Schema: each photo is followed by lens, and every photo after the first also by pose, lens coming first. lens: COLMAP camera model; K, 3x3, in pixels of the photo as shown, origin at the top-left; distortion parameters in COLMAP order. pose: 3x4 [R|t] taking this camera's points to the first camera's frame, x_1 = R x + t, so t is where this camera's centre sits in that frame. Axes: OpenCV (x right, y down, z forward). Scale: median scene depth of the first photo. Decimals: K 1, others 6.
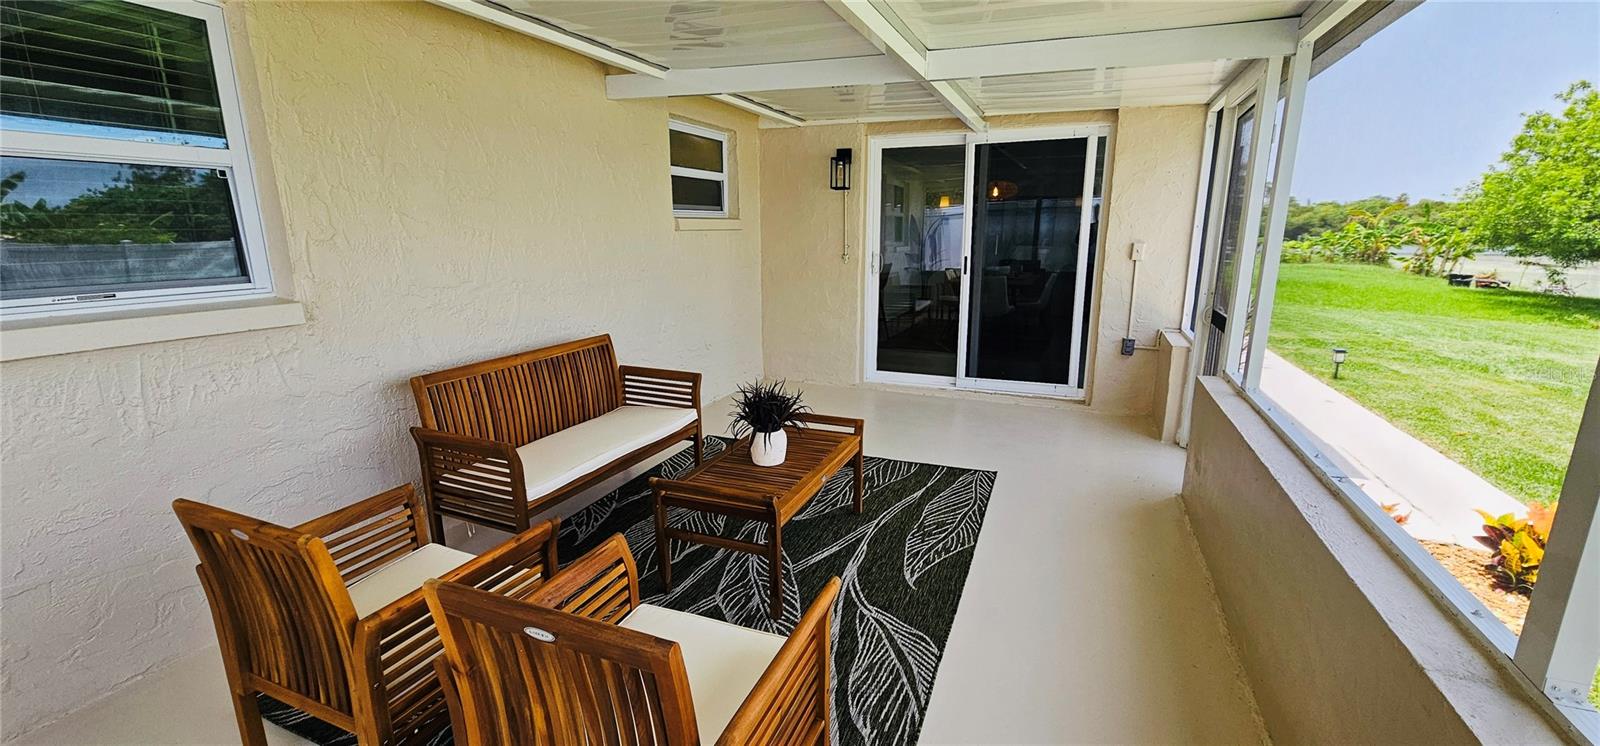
lens RADIAL K [[647.6, 0, 802.9], [0, 647.6, 376.4], [0, 0, 1]] dist [-0.000726, 0.000163]
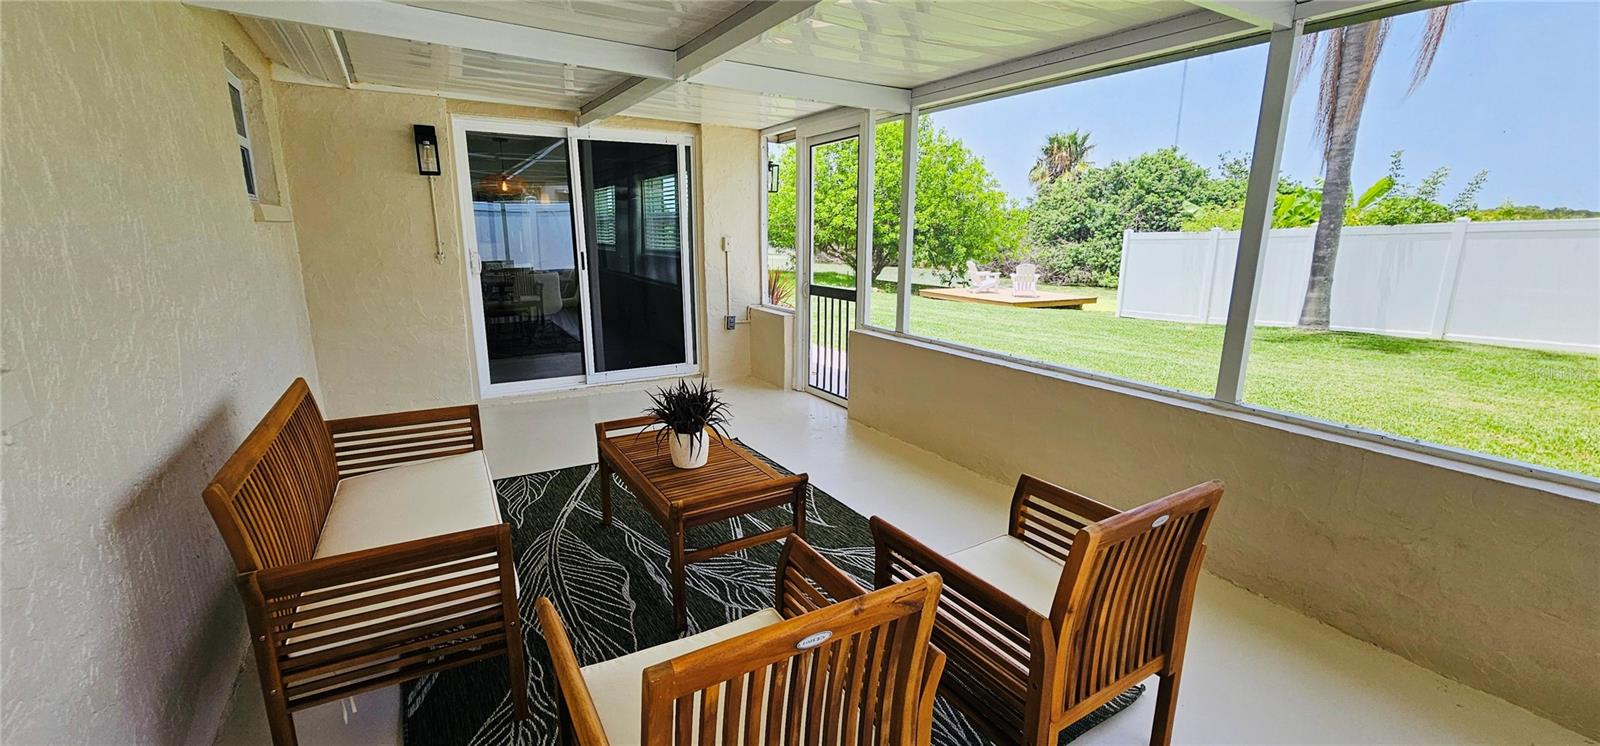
lens RADIAL K [[647.6, 0, 797.7], [0, 647.6, 376.1], [0, 0, 1]] dist [-0.000726, 0.000163]
pose [[0.604239, -0.171713, 0.778081, -0.364977], [0.171629, 0.981629, 0.083350, -0.025530], [-0.778099, 0.083178, 0.622610, 0.147244]]
